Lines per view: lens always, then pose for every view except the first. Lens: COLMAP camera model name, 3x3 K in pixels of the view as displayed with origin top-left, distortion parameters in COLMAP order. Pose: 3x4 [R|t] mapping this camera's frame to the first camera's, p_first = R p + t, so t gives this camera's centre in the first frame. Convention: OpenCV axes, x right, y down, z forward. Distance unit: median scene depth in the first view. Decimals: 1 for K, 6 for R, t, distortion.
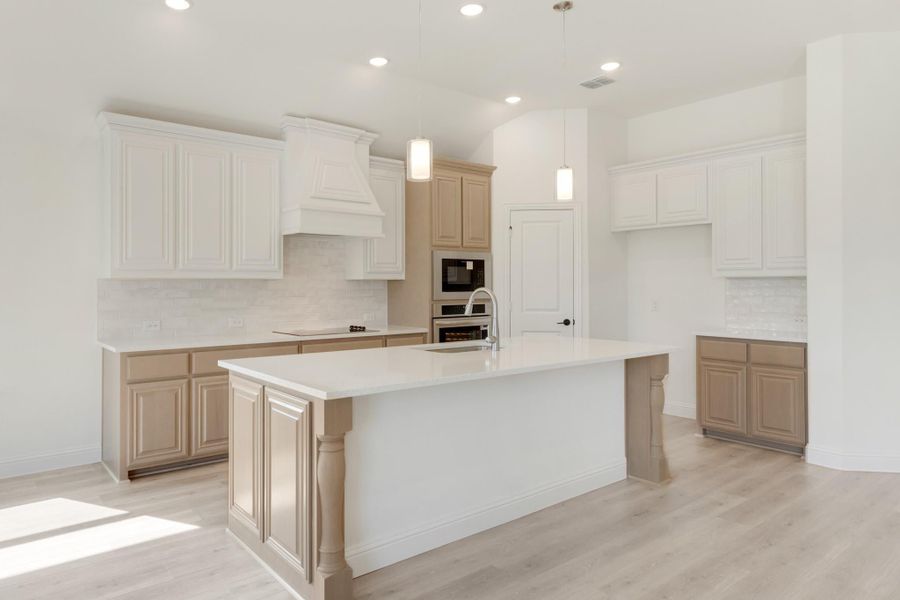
lens RADIAL K [[568.2, 0, 390.5], [0, 568.2, 280.9], [0, 0, 1]] dist [-0.012918, 0.002191]
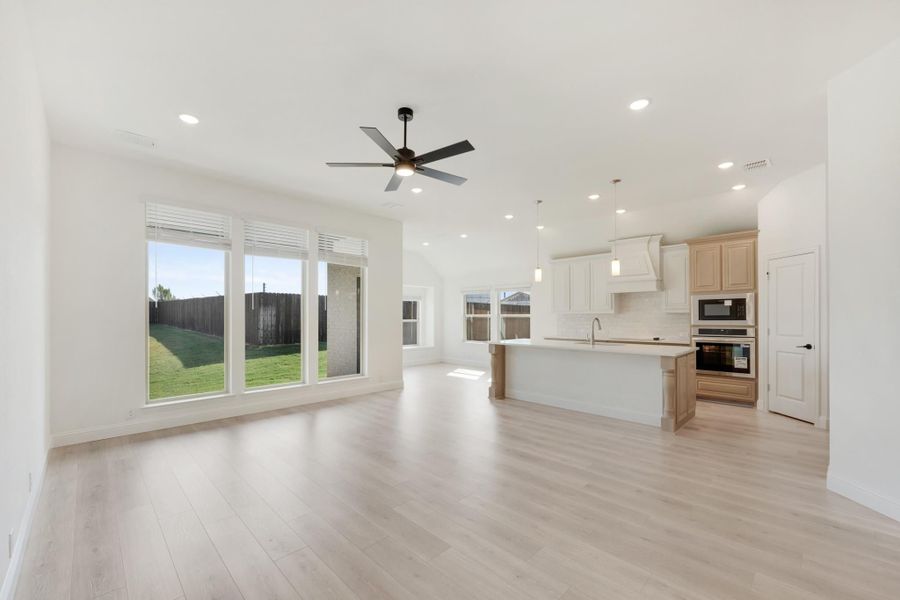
lens RADIAL K [[365.6, 0, 448.7], [0, 365.6, 318.9], [0, 0, 1]] dist [-0.002090, -0.000663]
pose [[0.130609, 0.006004, -0.991416, 1.151447], [0.011040, 0.999911, 0.007510, -0.000368], [0.991372, -0.011927, 0.130531, 0.163139]]
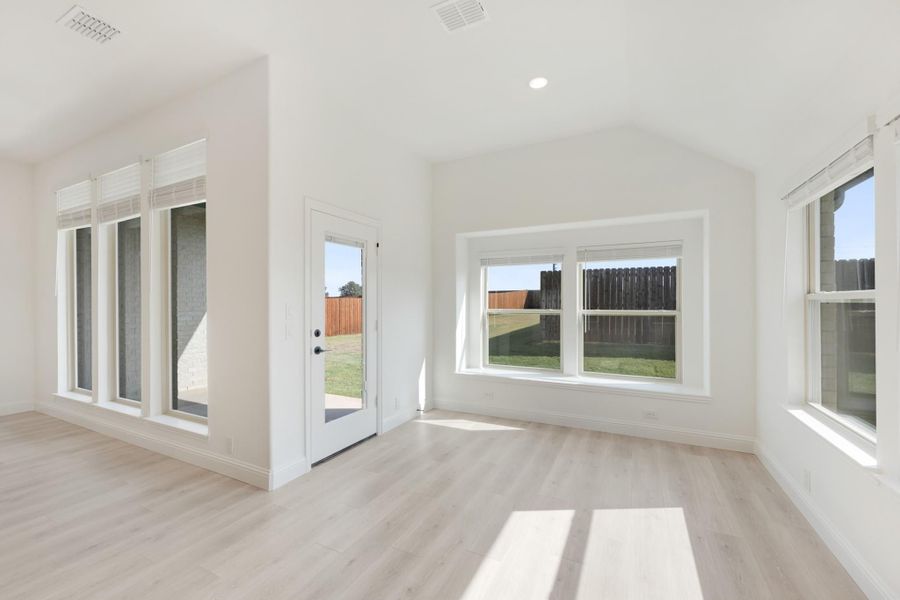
lens RADIAL K [[365.6, 0, 449.2], [0, 365.6, 301.8], [0, 0, 1]] dist [-0.002090, -0.000663]
pose [[-0.900835, 0.003124, -0.434151, -0.280574], [0.010687, 0.999831, -0.014980, 0.006772], [0.434031, -0.018135, -0.900716, 0.774559]]
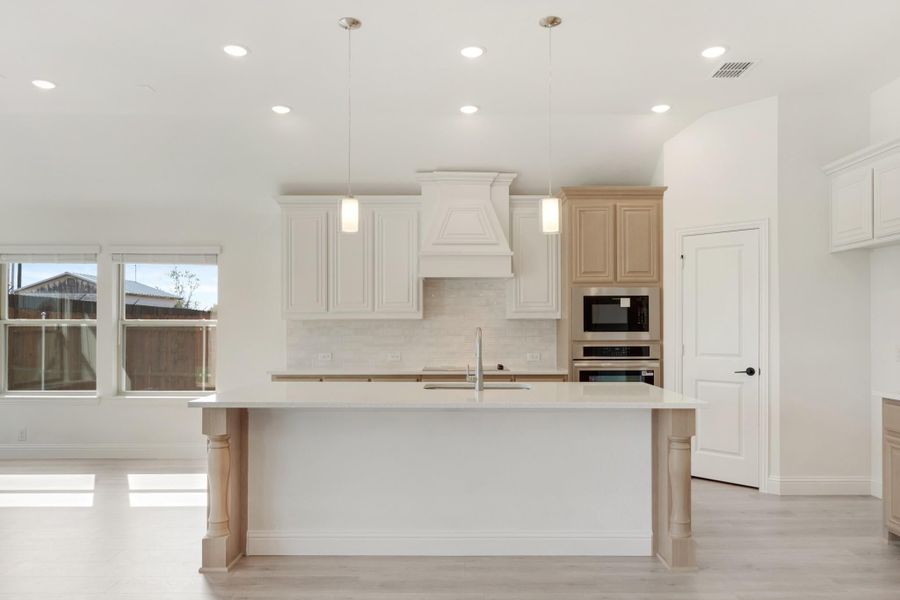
lens RADIAL K [[606.0, 0, 459.8], [0, 606.0, 324.8], [0, 0, 1]] dist [-0.003765, 0.008932]
pose [[0.800368, 0.000407, -0.599509, 0.579067], [0.004799, 0.999963, 0.007085, -0.000176], [0.599489, -0.008548, 0.800337, 0.092304]]
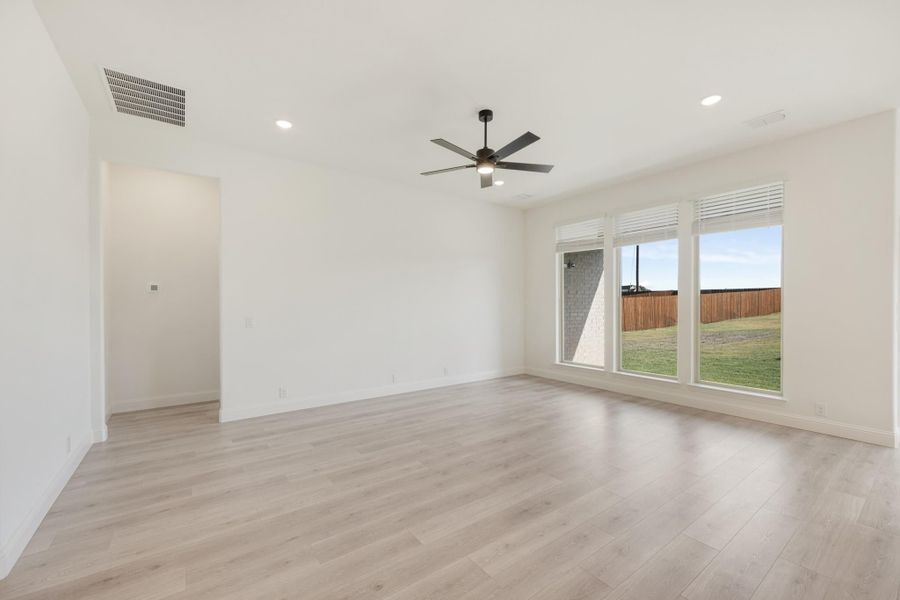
lens RADIAL K [[365.6, 0, 447.6], [0, 365.6, 304.0], [0, 0, 1]] dist [-0.002090, -0.000663]
pose [[-0.999728, 0.000417, 0.023323, 0.551136], [0.000133, 0.999926, -0.012181, 0.009258], [-0.023327, -0.012174, -0.999654, 0.880887]]
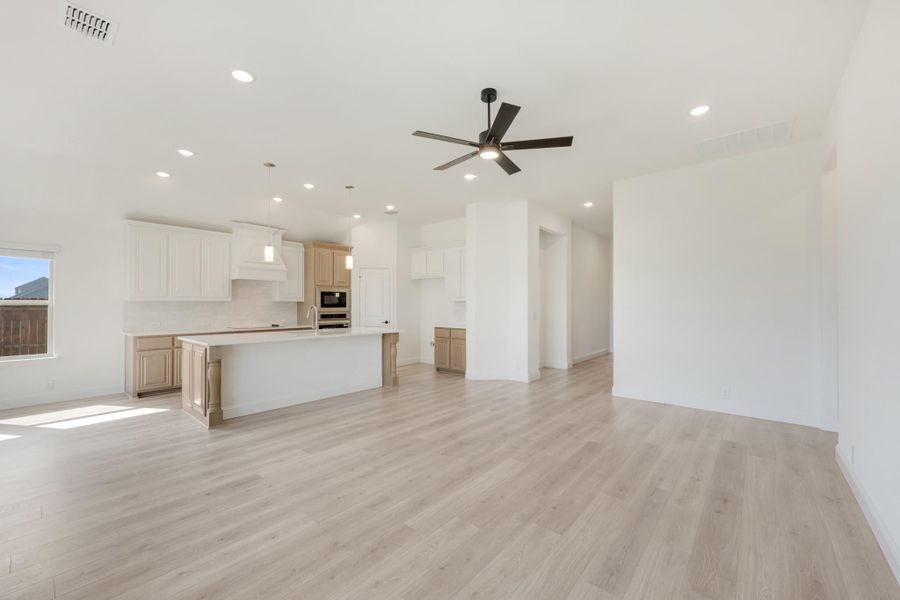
lens RADIAL K [[365.6, 0, 447.6], [0, 365.6, 300.8], [0, 0, 1]] dist [-0.002090, -0.000663]
pose [[0.977557, 0.003412, 0.210644, 0.289394], [-0.002800, 0.999991, -0.003203, -0.002872], [-0.210653, 0.002541, 0.977558, -0.436261]]
